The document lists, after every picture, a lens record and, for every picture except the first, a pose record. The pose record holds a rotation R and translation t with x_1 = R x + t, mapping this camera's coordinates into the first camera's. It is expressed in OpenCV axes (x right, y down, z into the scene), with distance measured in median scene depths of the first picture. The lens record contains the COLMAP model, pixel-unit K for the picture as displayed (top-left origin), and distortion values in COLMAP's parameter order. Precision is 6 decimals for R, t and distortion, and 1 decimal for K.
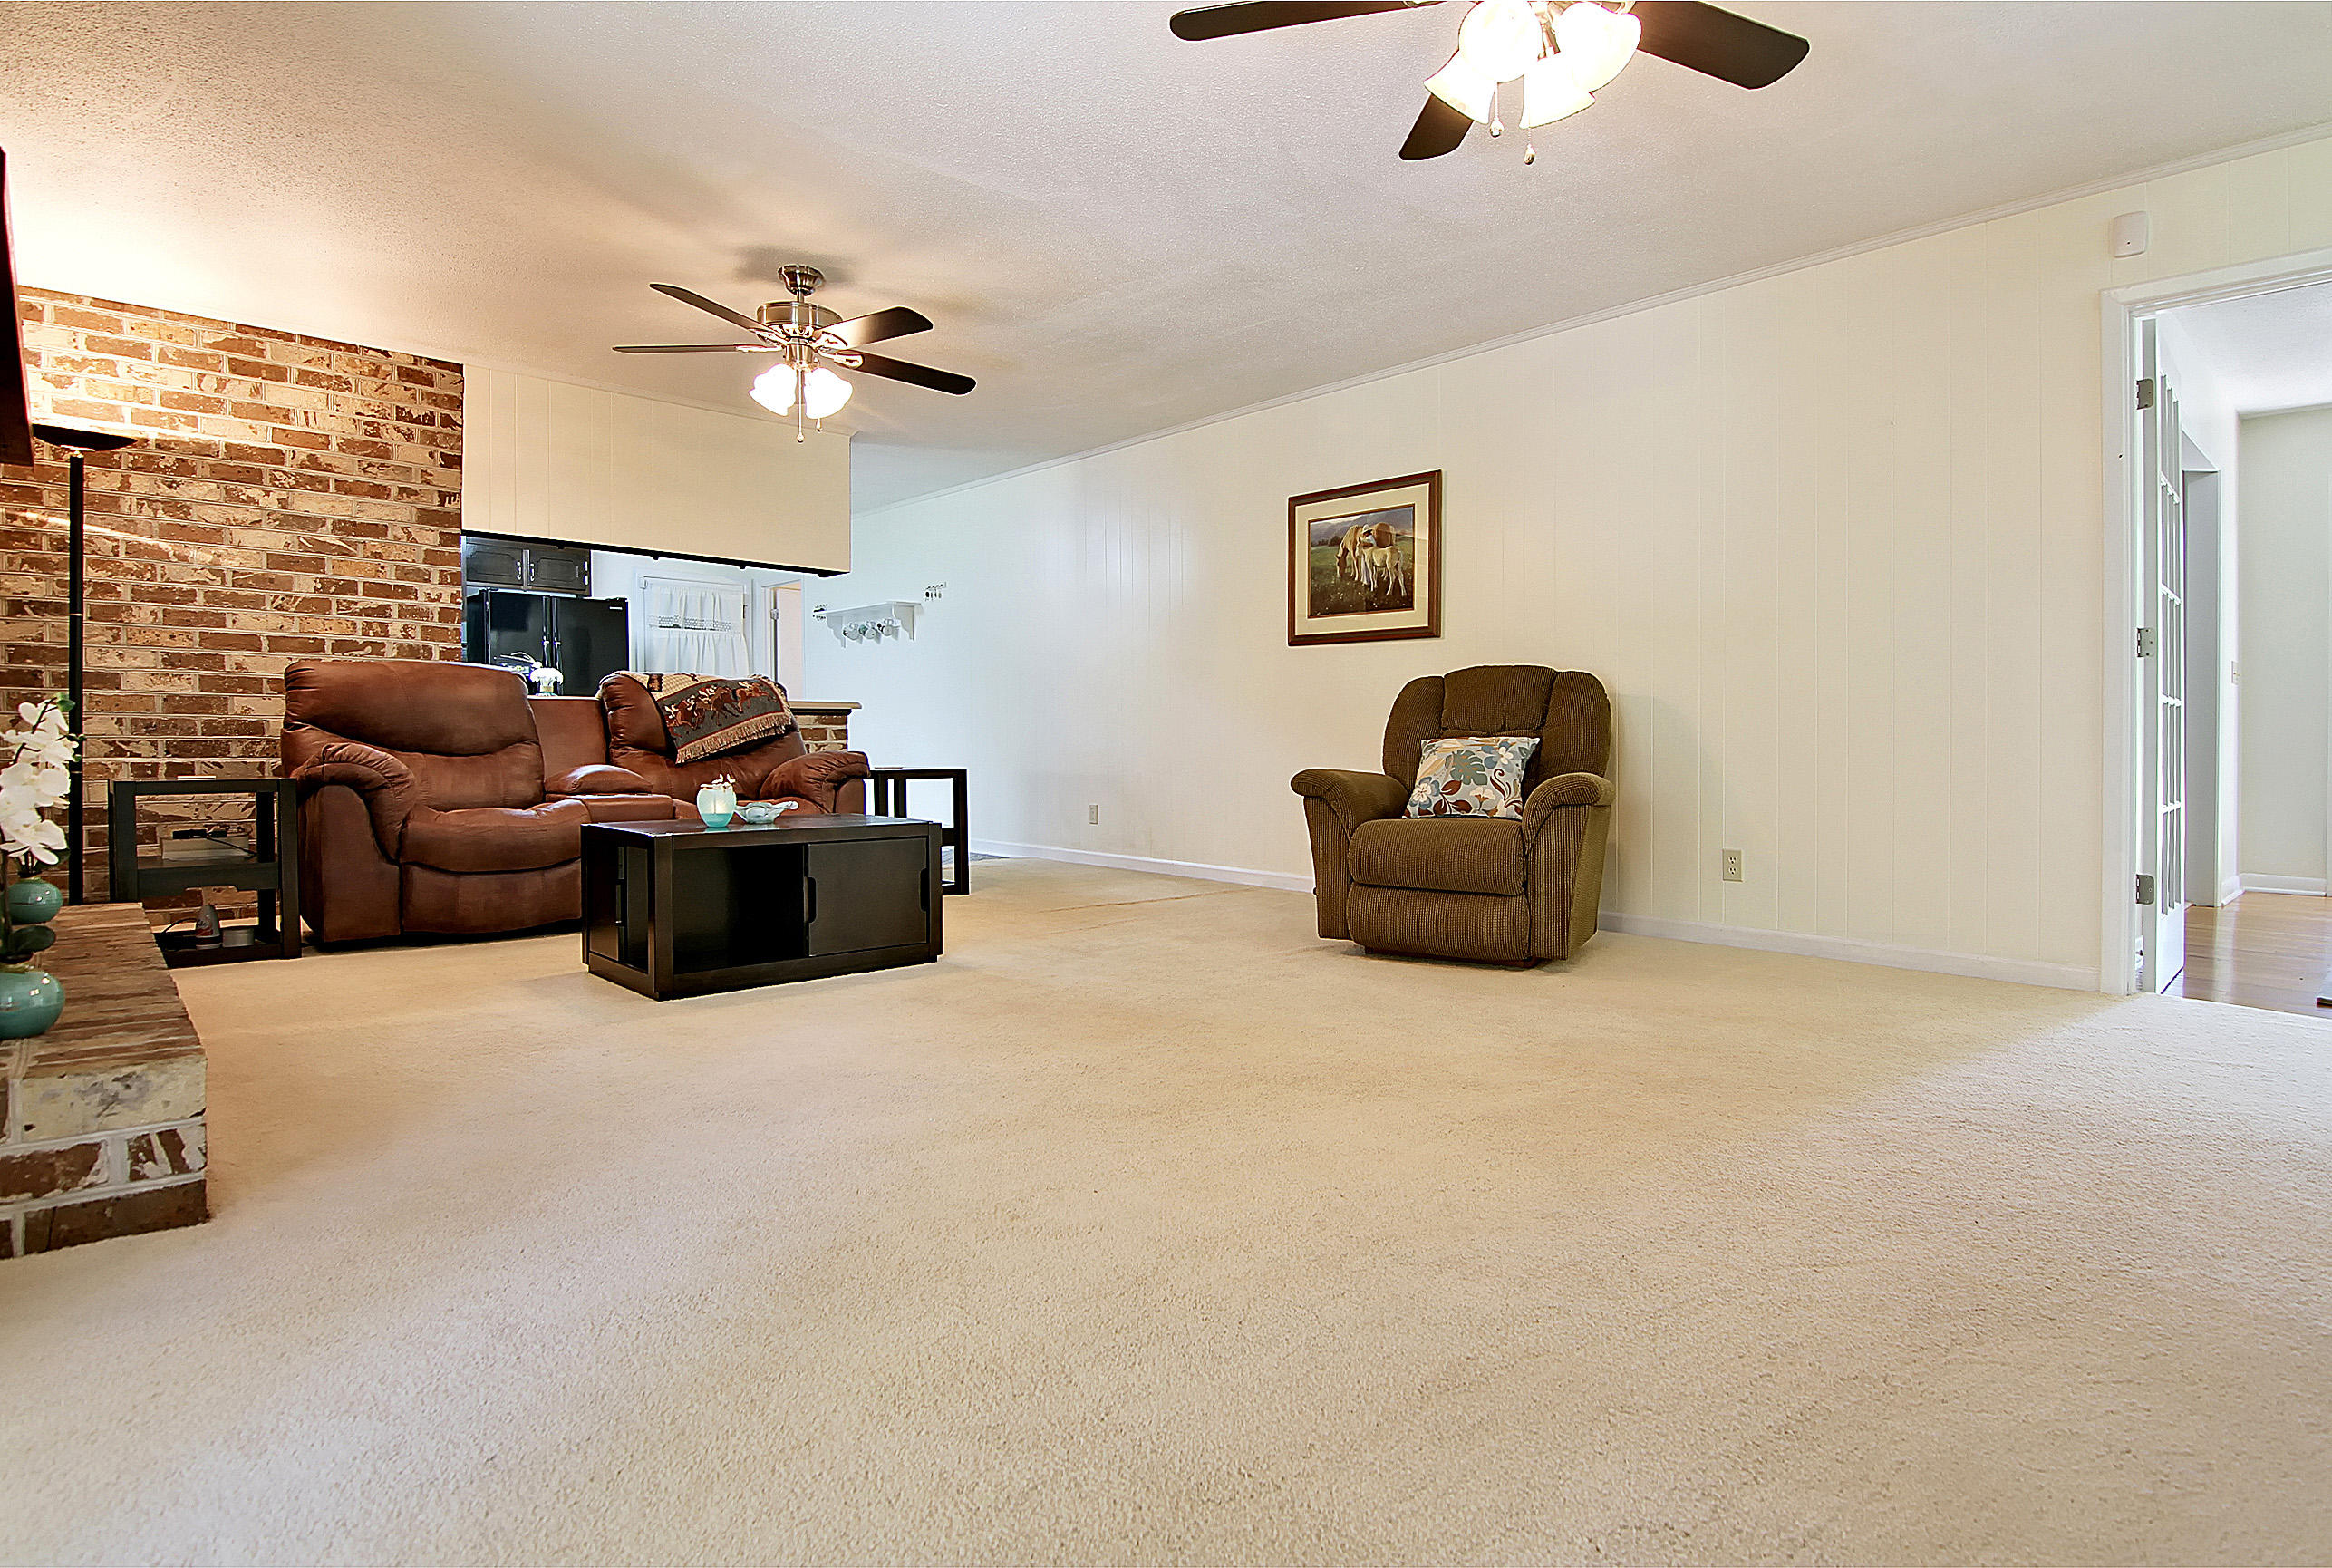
lens RADIAL K [[1232.9, 0, 1169.9], [0, 1232.9, 773.2], [0, 0, 1]] dist [-0.021308, -0.002727]
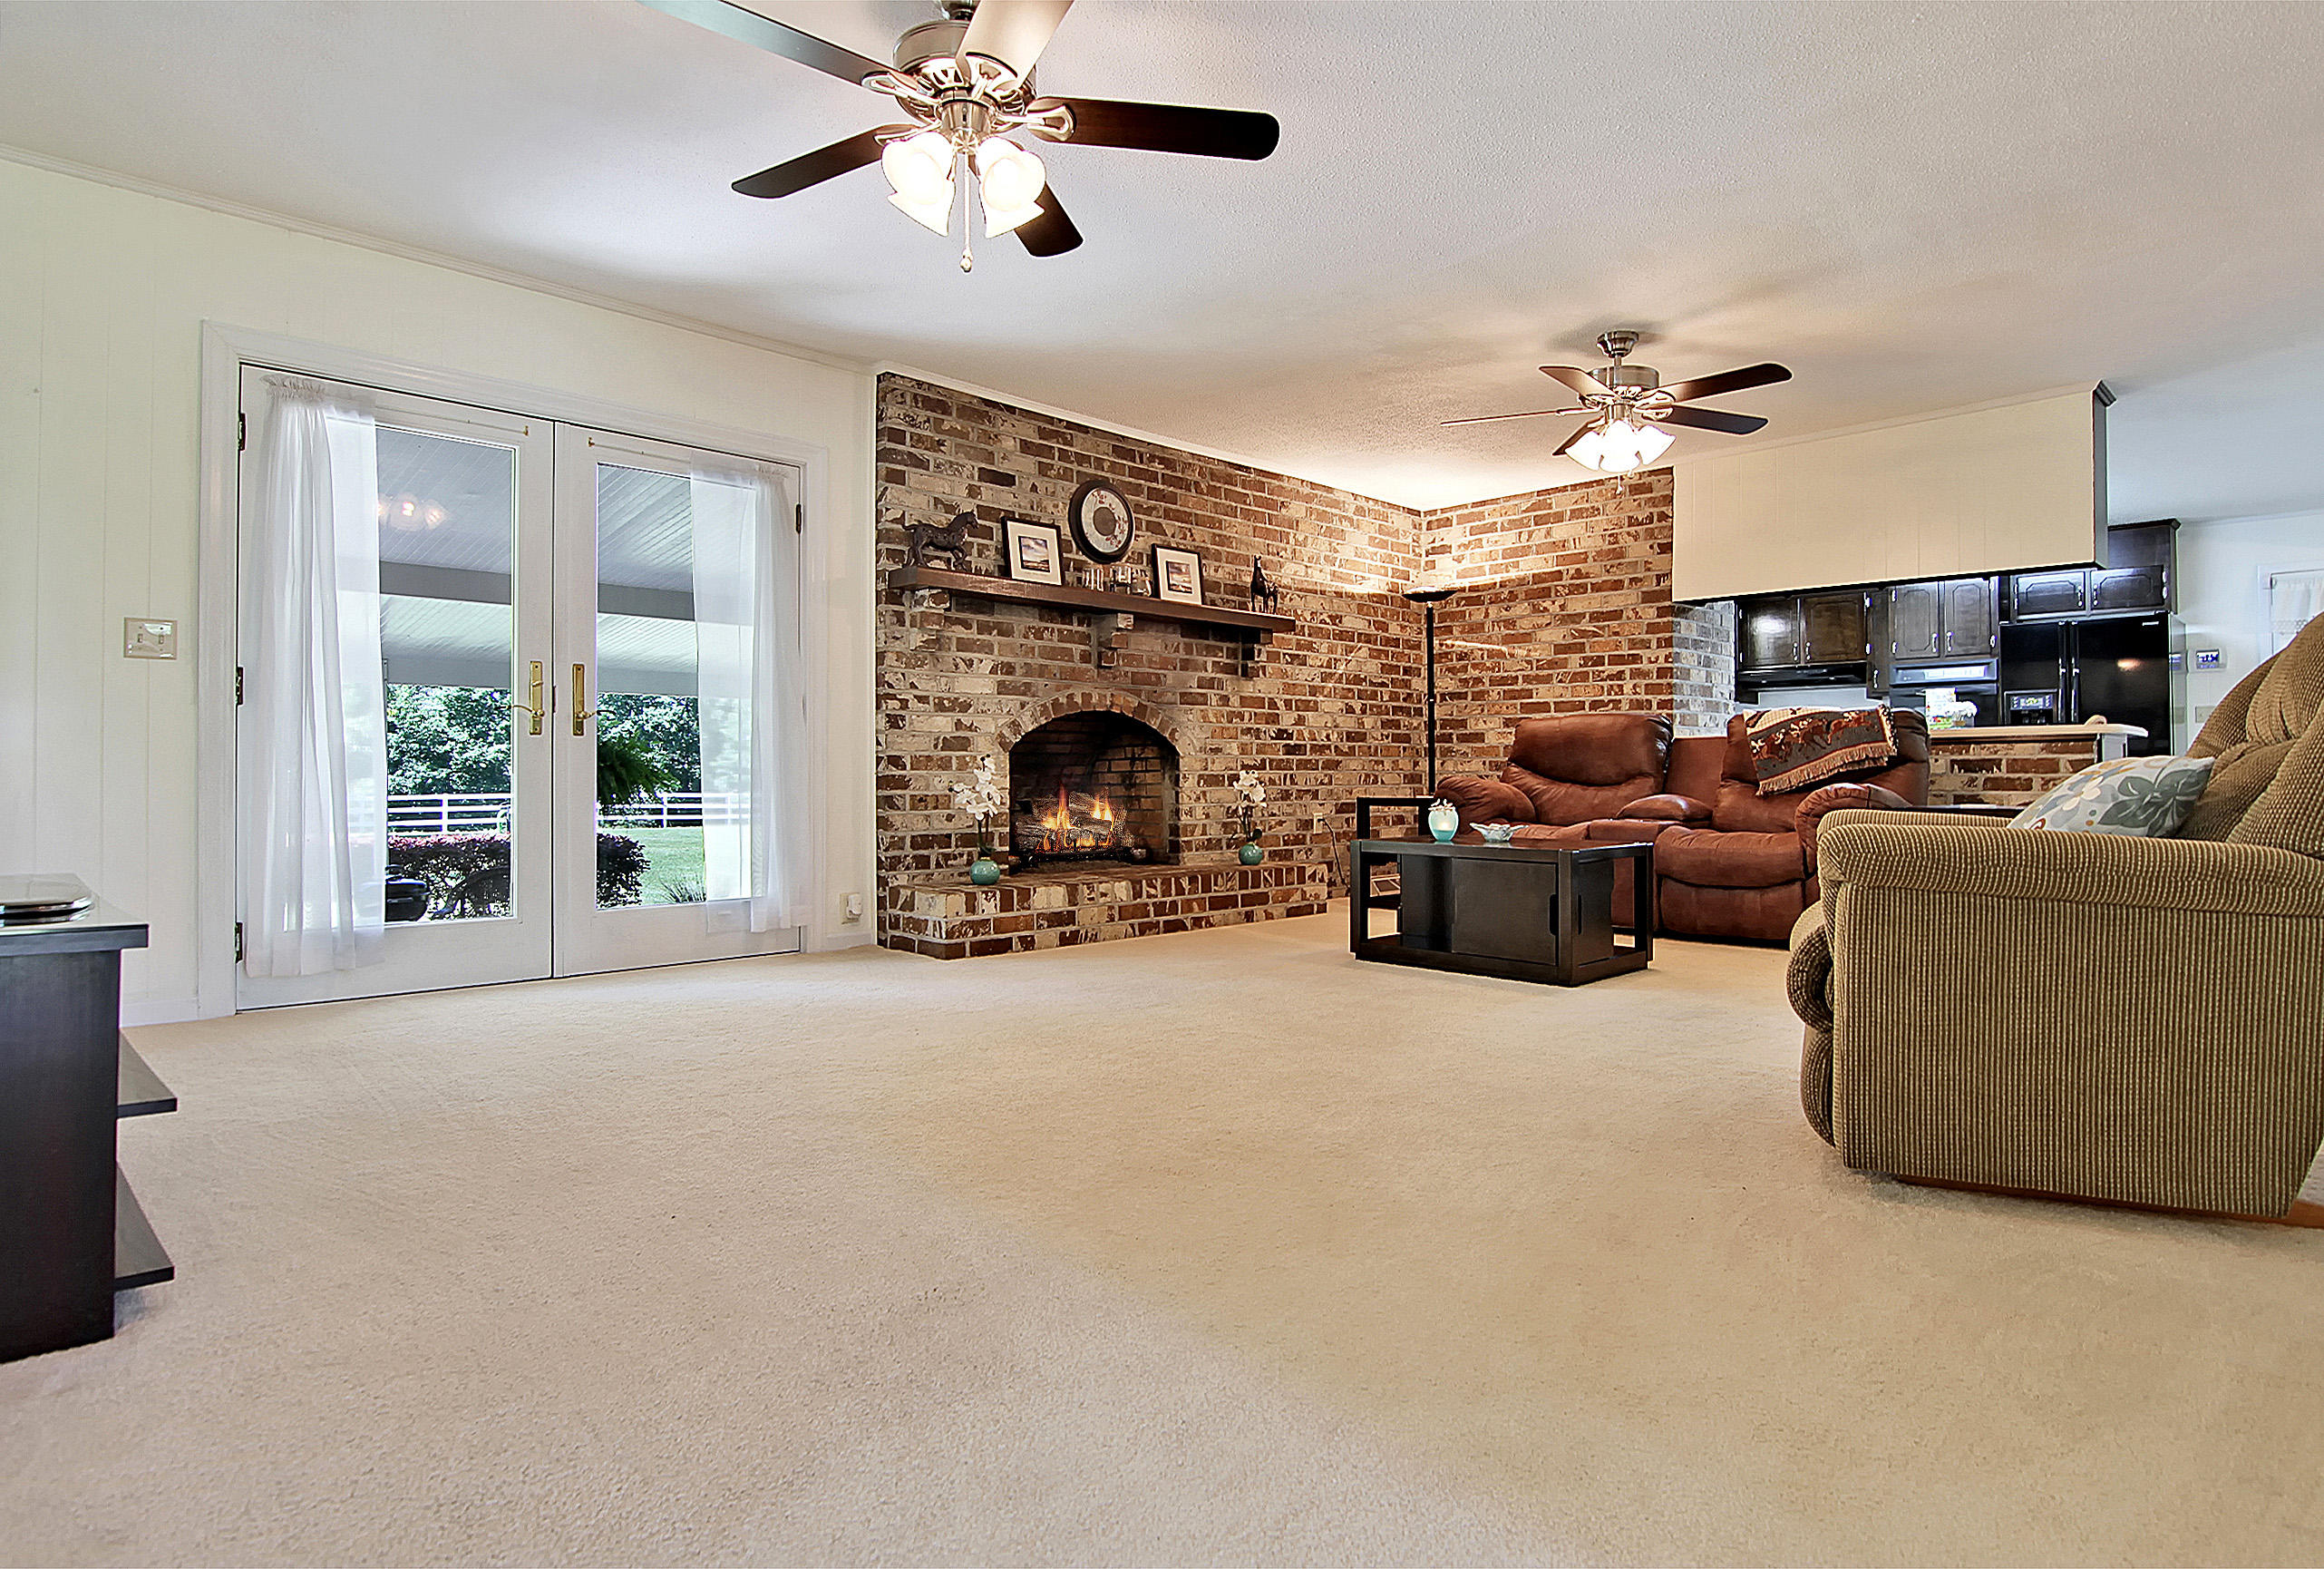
lens RADIAL K [[1228.8, 0, 1222.8], [0, 1228.8, 791.2], [0, 0, 1]] dist [-0.021308, -0.002727]
pose [[0.036965, 0.007790, -0.999286, 0.658932], [-0.026165, 0.999634, 0.006825, -0.006991], [0.998974, 0.025894, 0.037155, 0.536313]]
